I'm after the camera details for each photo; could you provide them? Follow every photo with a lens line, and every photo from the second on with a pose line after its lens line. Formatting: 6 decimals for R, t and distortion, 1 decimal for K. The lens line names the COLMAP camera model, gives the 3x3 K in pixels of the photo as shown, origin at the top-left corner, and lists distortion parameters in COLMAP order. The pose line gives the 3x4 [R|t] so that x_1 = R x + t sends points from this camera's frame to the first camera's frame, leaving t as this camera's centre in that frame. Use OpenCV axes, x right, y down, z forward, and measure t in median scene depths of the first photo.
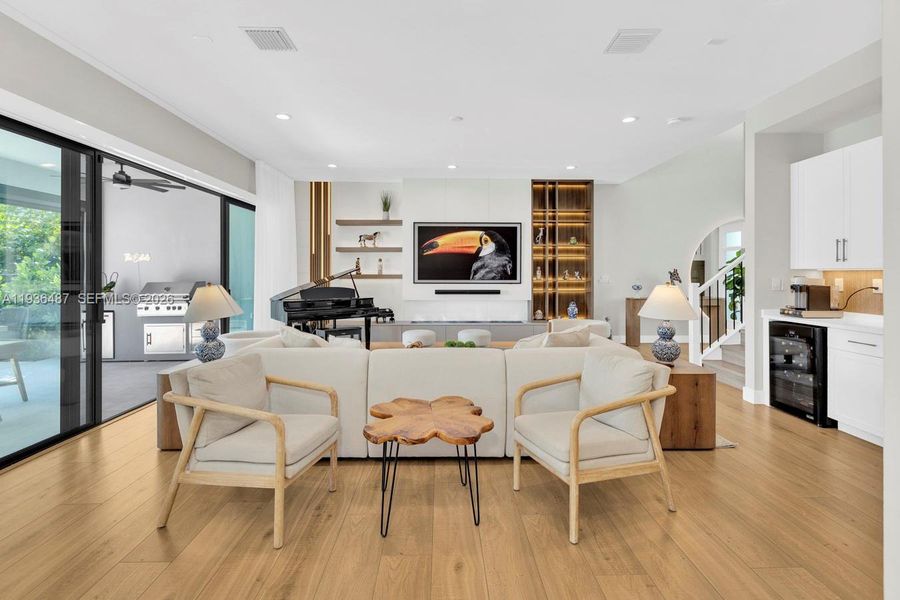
lens RADIAL K [[403.3, 0, 446.1], [0, 403.3, 272.4], [0, 0, 1]] dist [-0.000439, -0.000002]
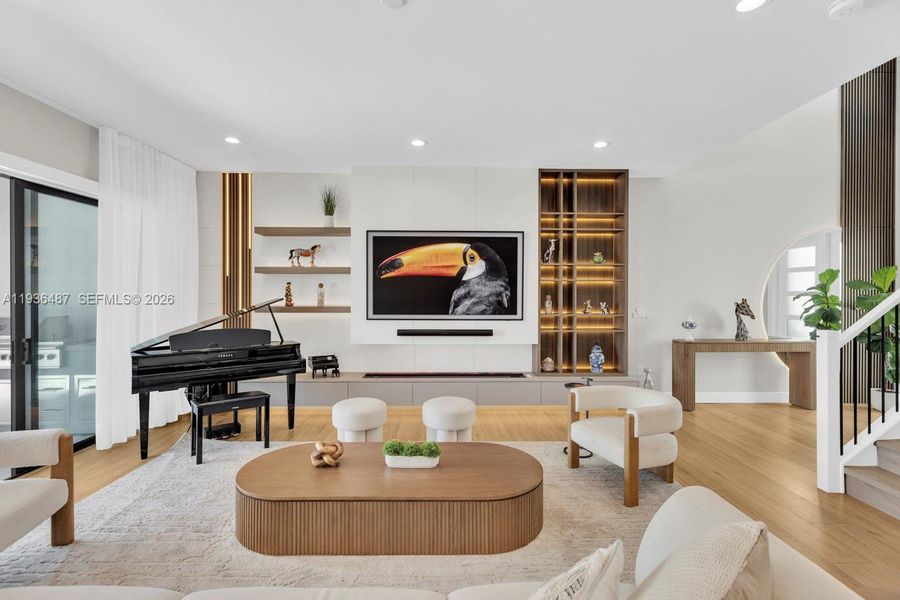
lens RADIAL K [[413.1, 0, 450.0], [0, 413.1, 300.0], [0, 0, 1]] dist [0.000919, 0.000038]
pose [[0.999987, 0.000943, 0.005099, 0.055867], [-0.001018, 0.999892, 0.014630, -0.016246], [-0.005085, -0.014635, 0.999880, 0.288762]]
